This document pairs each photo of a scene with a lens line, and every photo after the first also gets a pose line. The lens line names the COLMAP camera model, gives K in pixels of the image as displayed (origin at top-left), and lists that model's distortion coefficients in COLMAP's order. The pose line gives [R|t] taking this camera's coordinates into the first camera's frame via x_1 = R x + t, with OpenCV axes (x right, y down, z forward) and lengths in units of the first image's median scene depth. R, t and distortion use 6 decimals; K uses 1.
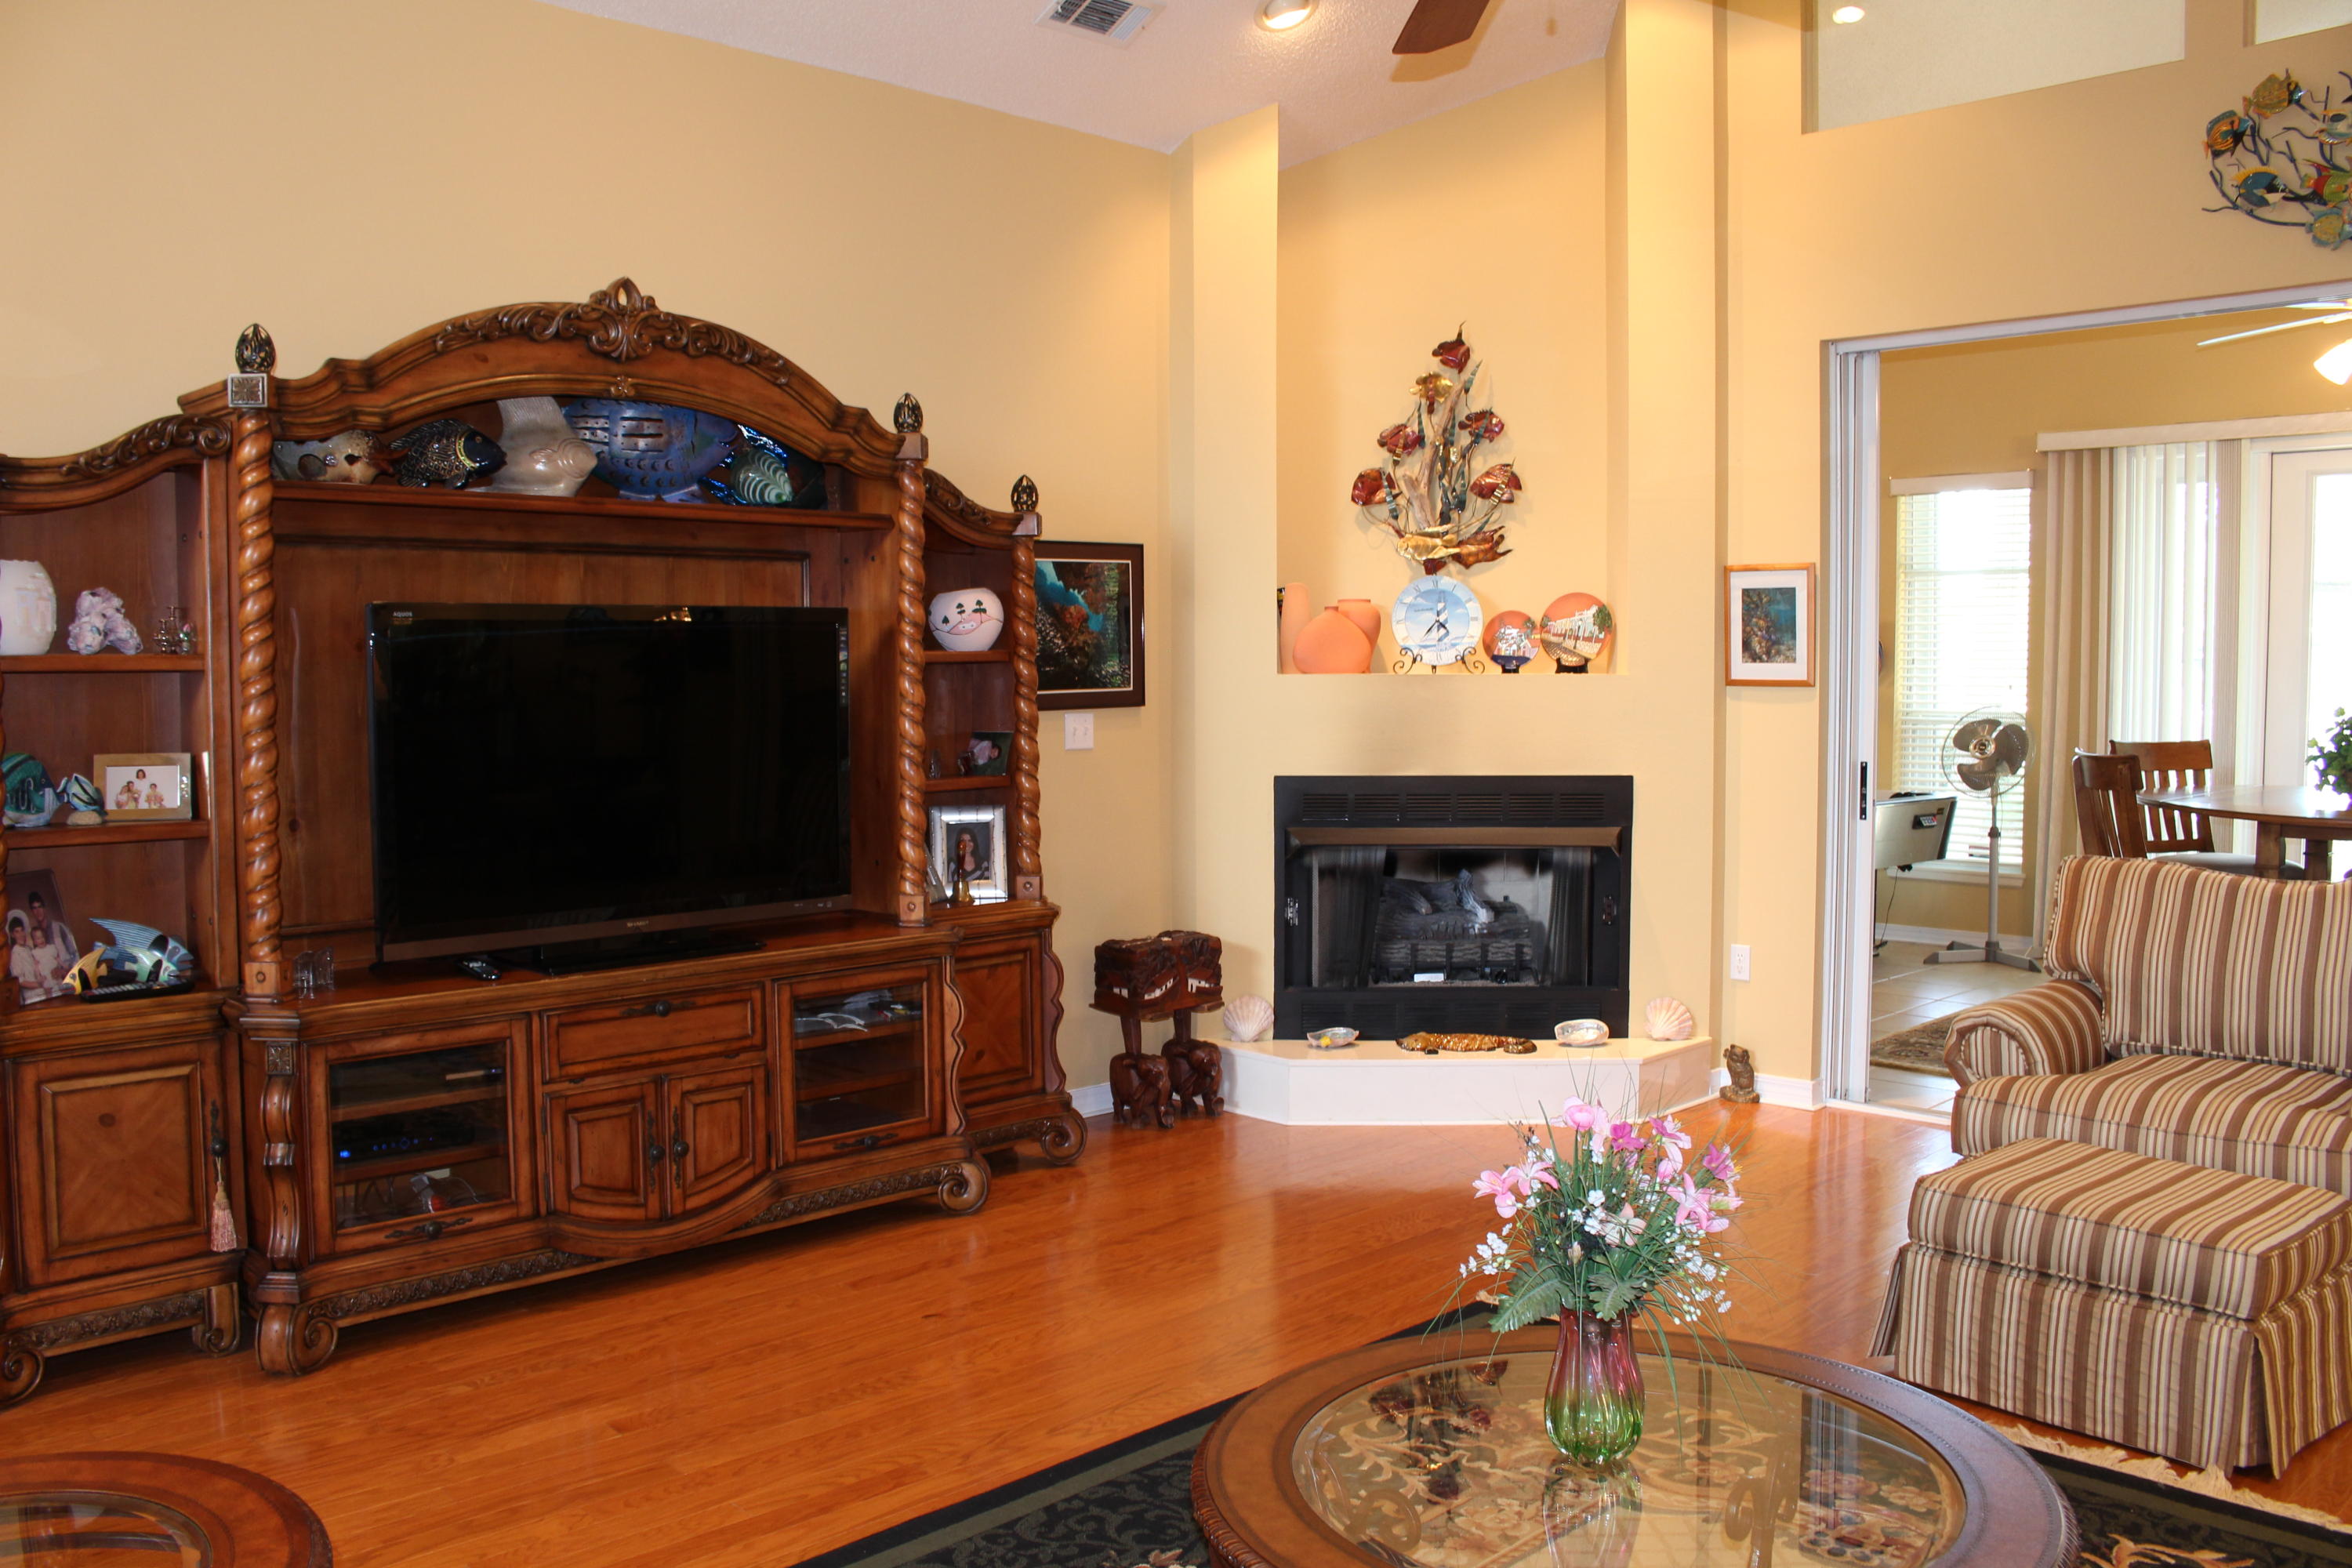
lens RADIAL K [[1934.8, 0, 1171.1], [0, 1934.8, 770.1], [0, 0, 1]] dist [-0.157526, 0.130183]
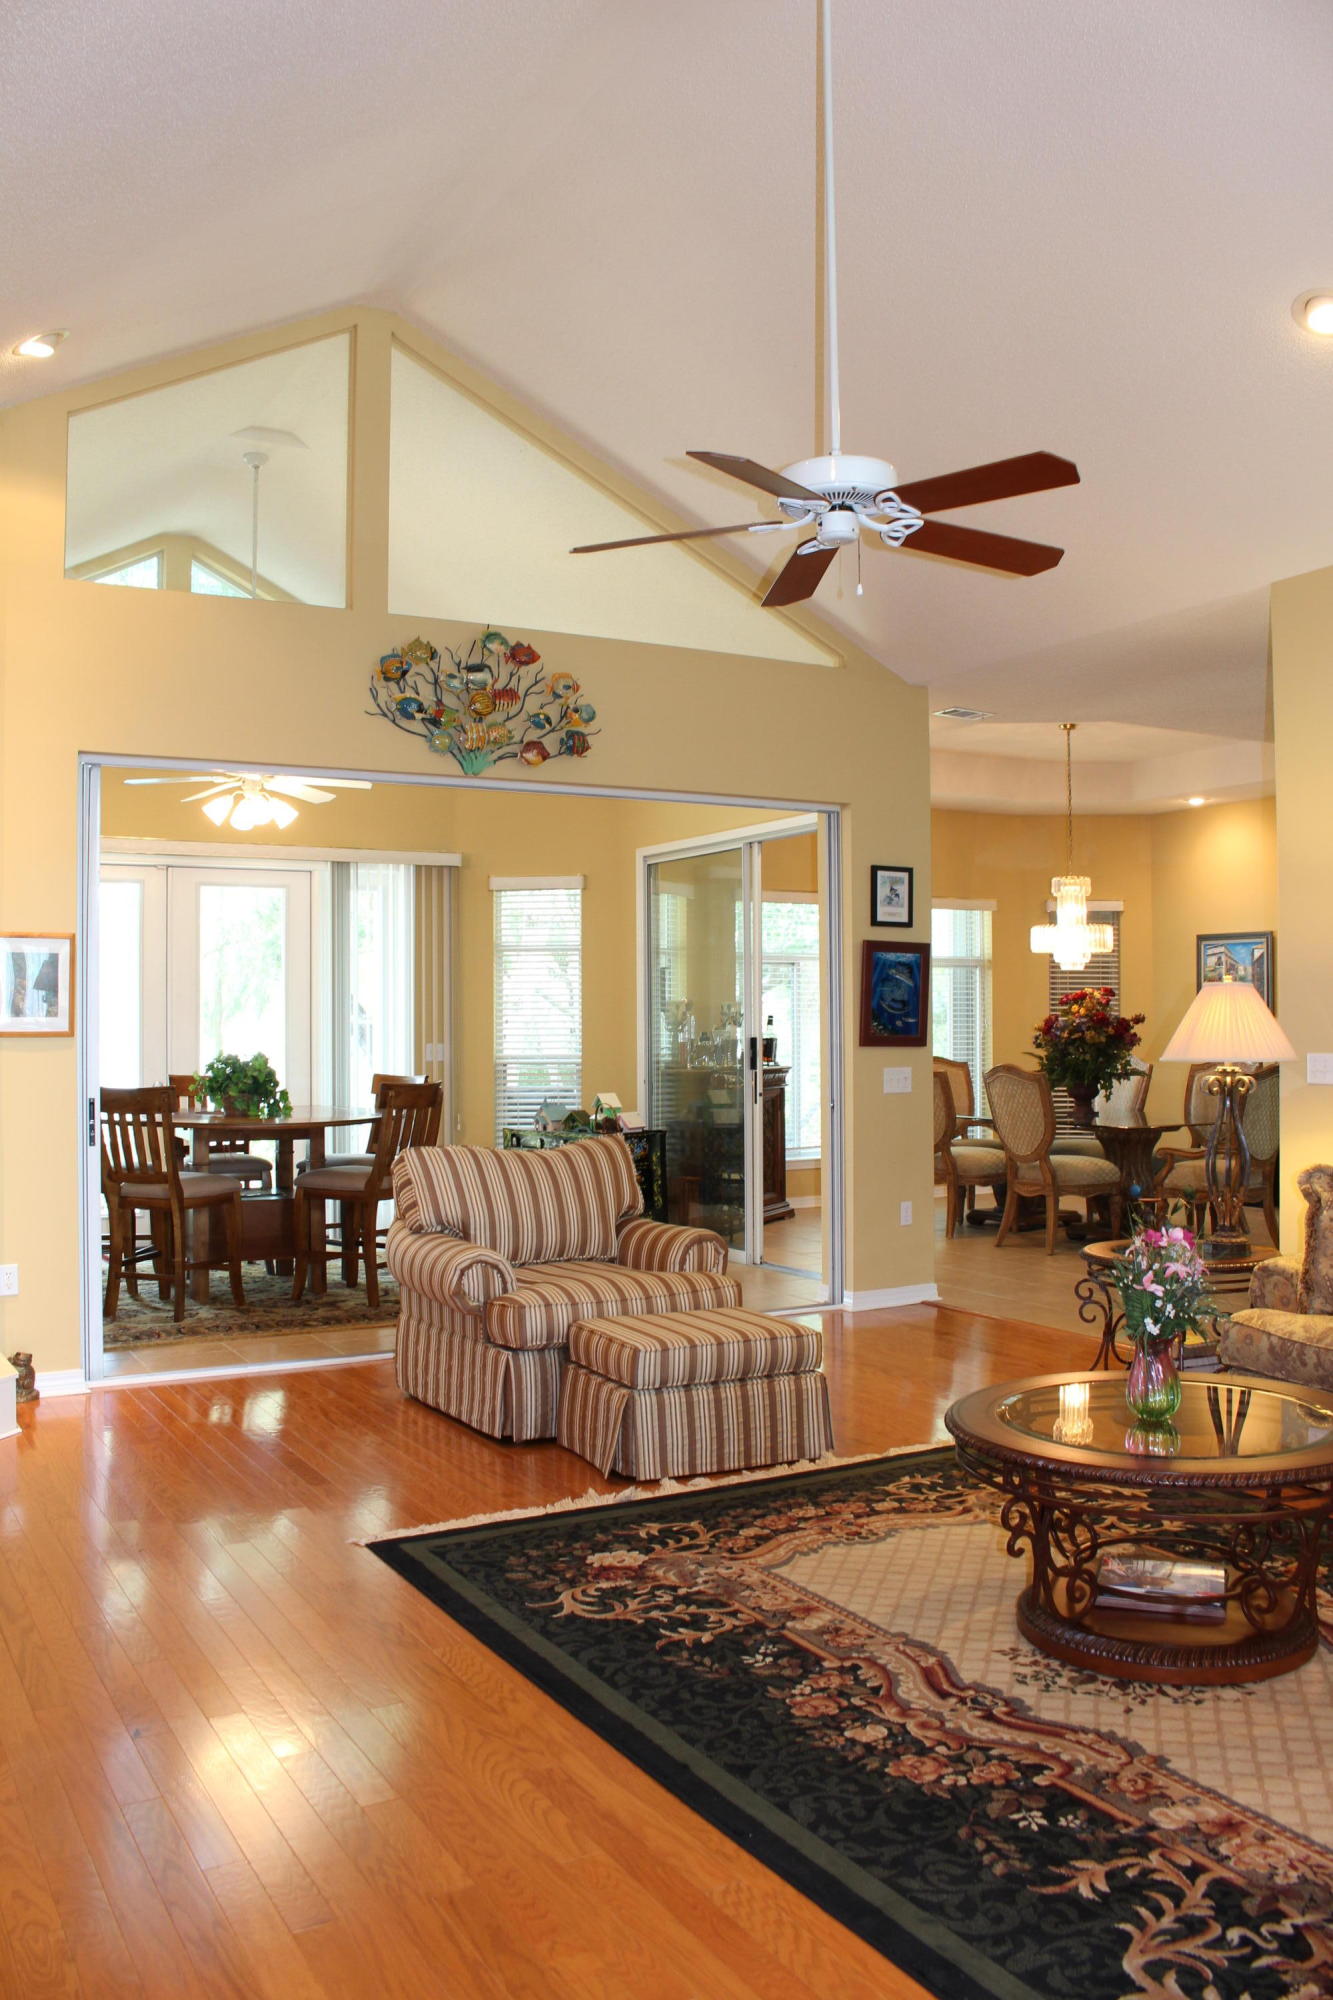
lens RADIAL K [[1645.3, 0, 654.9], [0, 1645.3, 997.4], [0, 0, 1]] dist [-0.157526, 0.130183]
pose [[0.259548, 0.018253, 0.965558, -0.532118], [0.057388, 0.997763, -0.034288, -0.012641], [-0.964024, 0.064311, 0.257919, 0.373757]]
